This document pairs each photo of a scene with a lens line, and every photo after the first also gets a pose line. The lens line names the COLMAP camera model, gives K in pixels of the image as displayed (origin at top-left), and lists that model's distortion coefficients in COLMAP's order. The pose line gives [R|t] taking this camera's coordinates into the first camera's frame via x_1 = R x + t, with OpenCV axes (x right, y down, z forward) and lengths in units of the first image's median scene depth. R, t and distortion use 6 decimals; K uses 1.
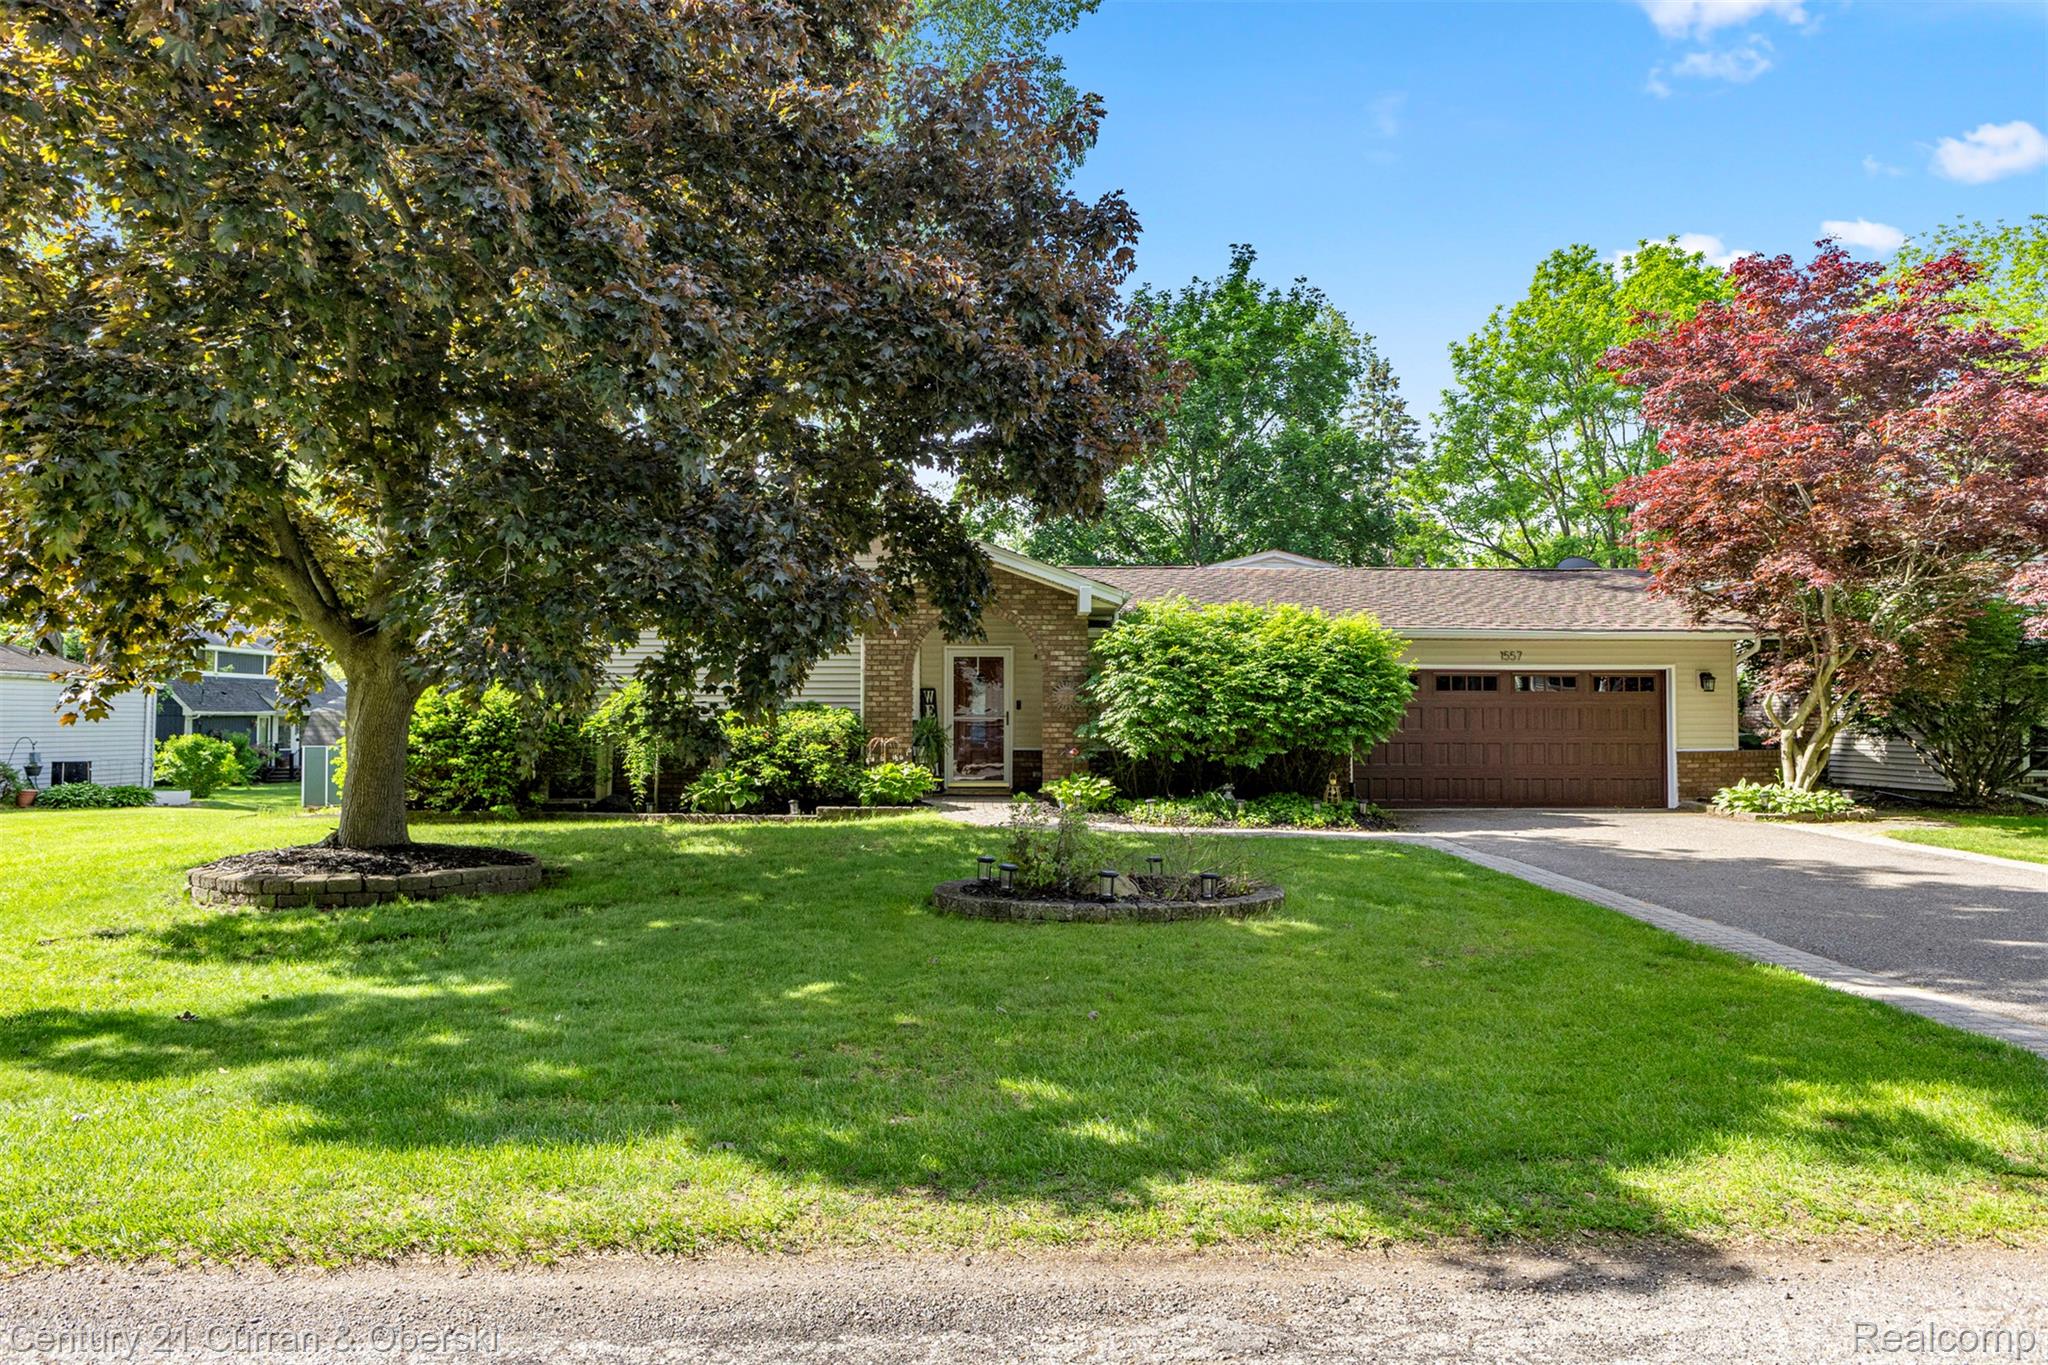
lens RADIAL K [[1267.5, 0, 921.7], [0, 1267.5, 675.0], [0, 0, 1]] dist [0.025515, -0.004112]
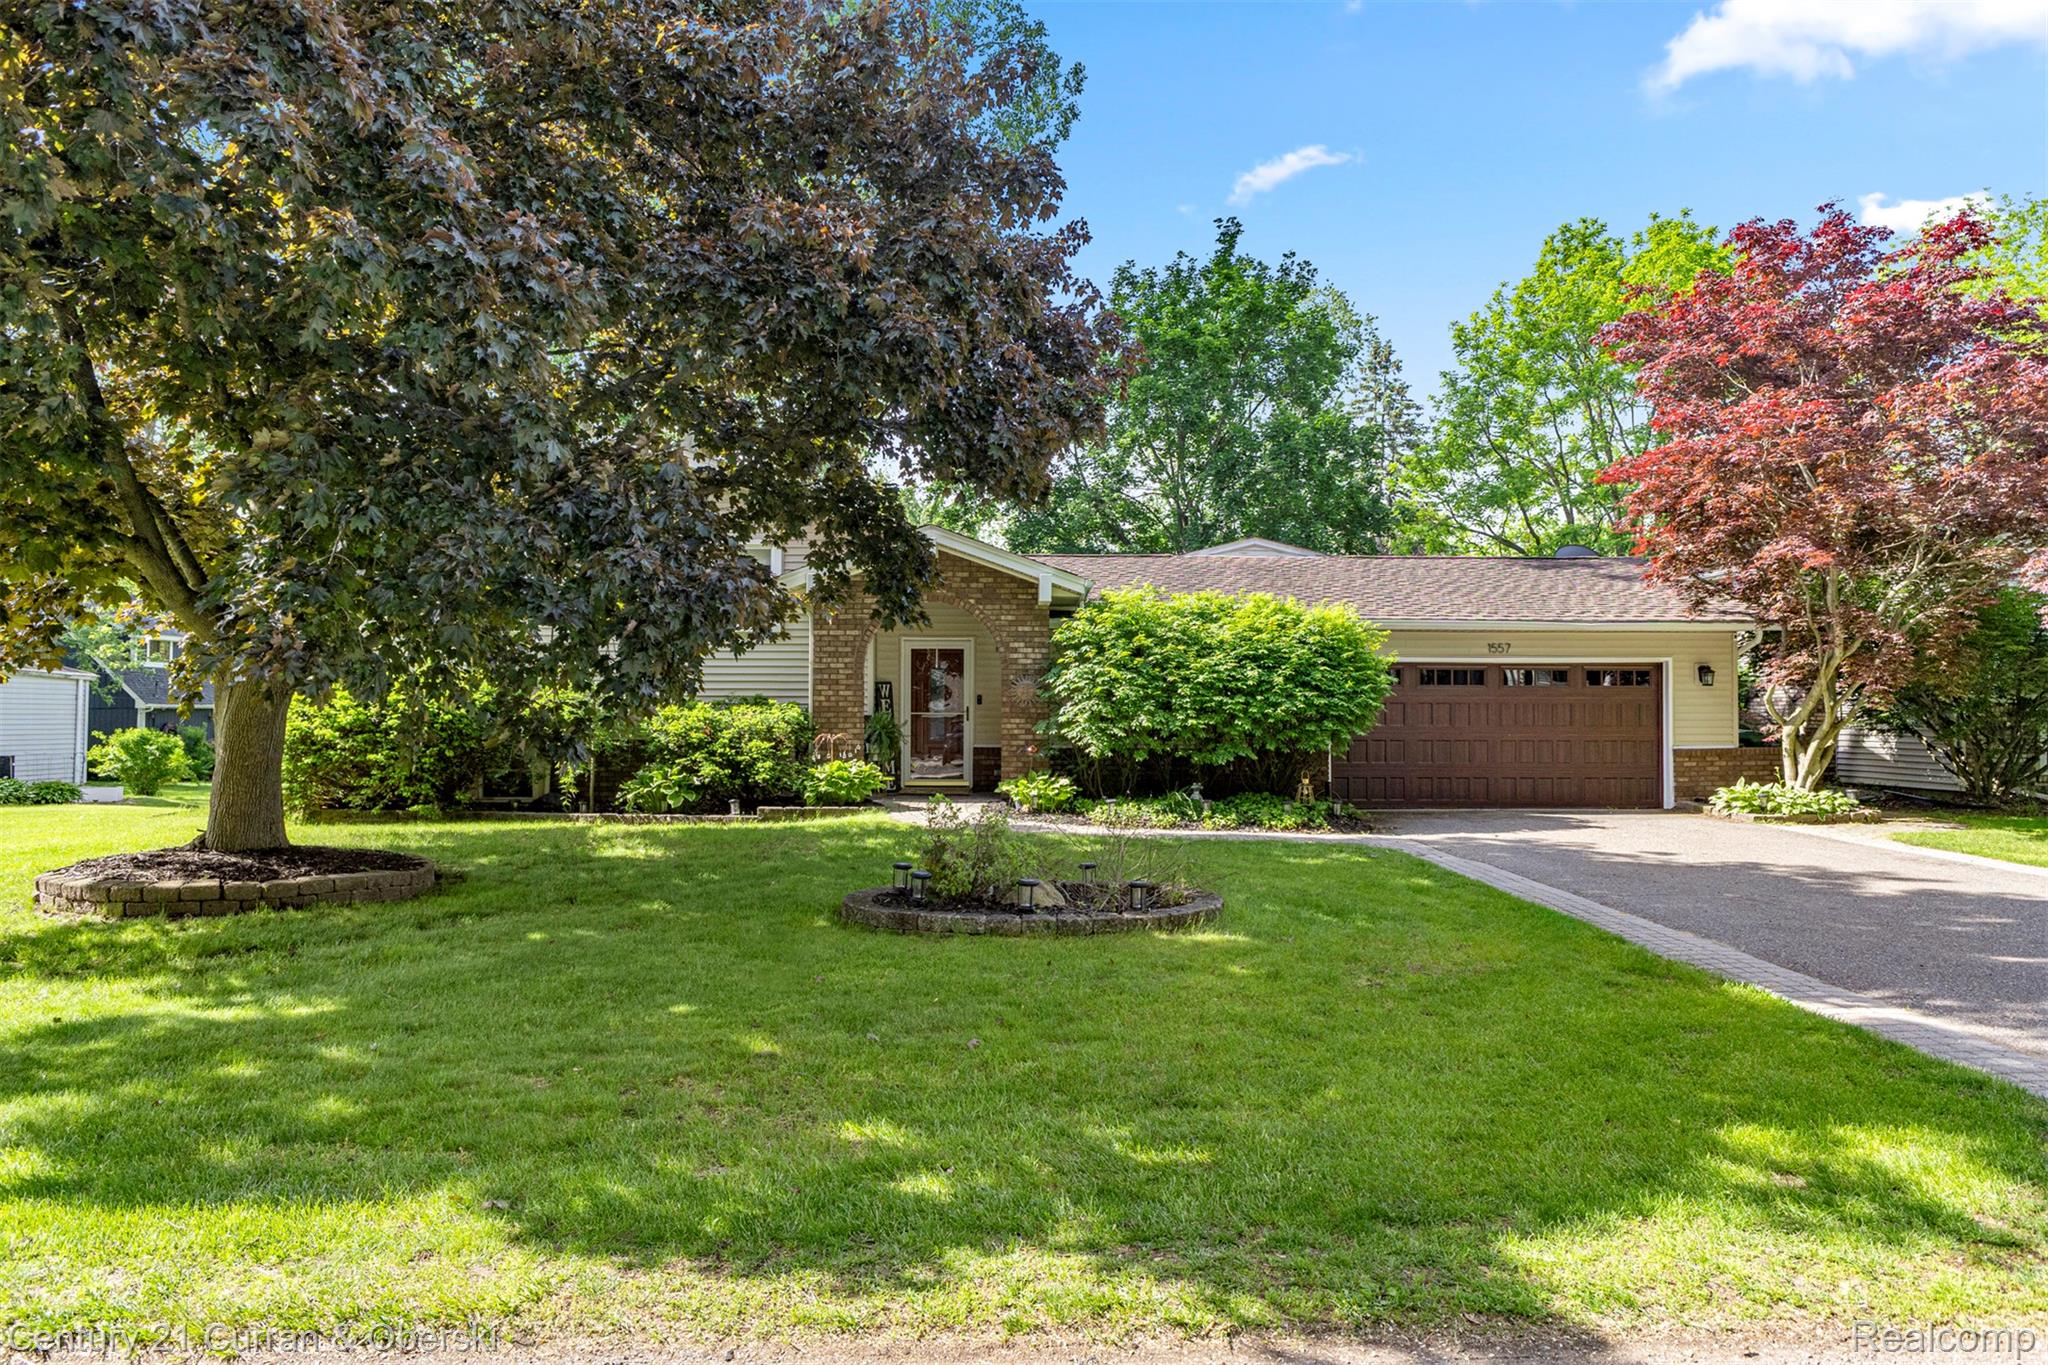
lens RADIAL K [[1298.7, 0, 905.9], [0, 1298.7, 683.0], [0, 0, 1]] dist [0.011431, 0.002256]
pose [[0.999947, 0.000620, -0.010240, 0.036451], [-0.000515, 0.999947, 0.010256, 0.001627], [0.010246, -0.010250, 0.999895, 0.032721]]
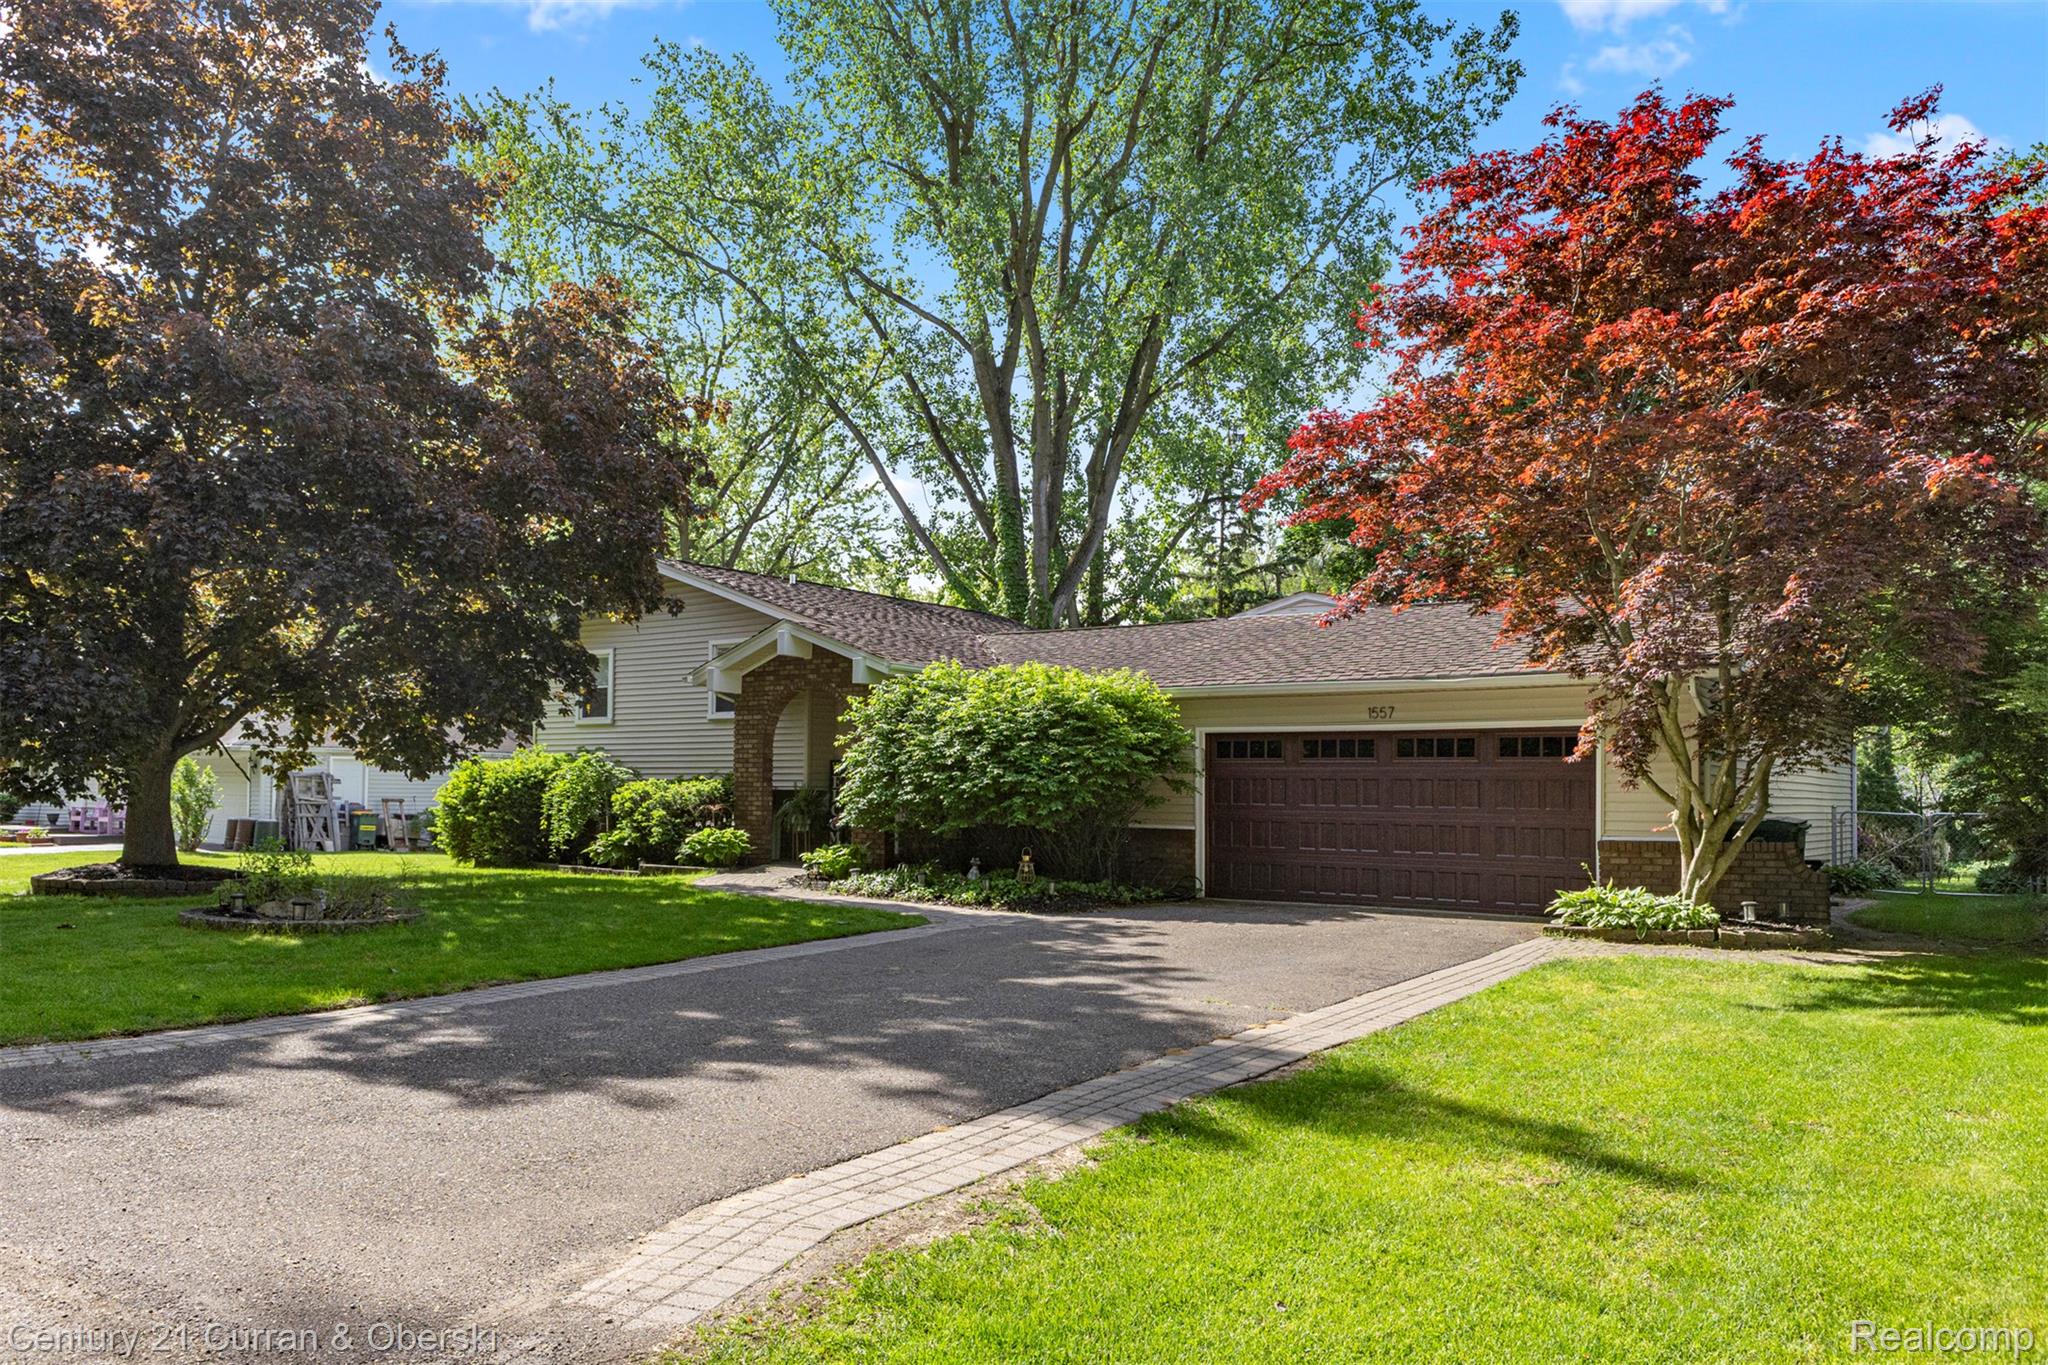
lens RADIAL K [[1472.6, 0, 1024.4], [0, 1472.6, 788.7], [0, 0, 1]] dist [0.003190, -0.004357]
pose [[0.771845, 0.004513, -0.635794, 0.998772], [0.014436, 0.999593, 0.024620, 0.007329], [0.635646, -0.028181, 0.771466, 0.180980]]
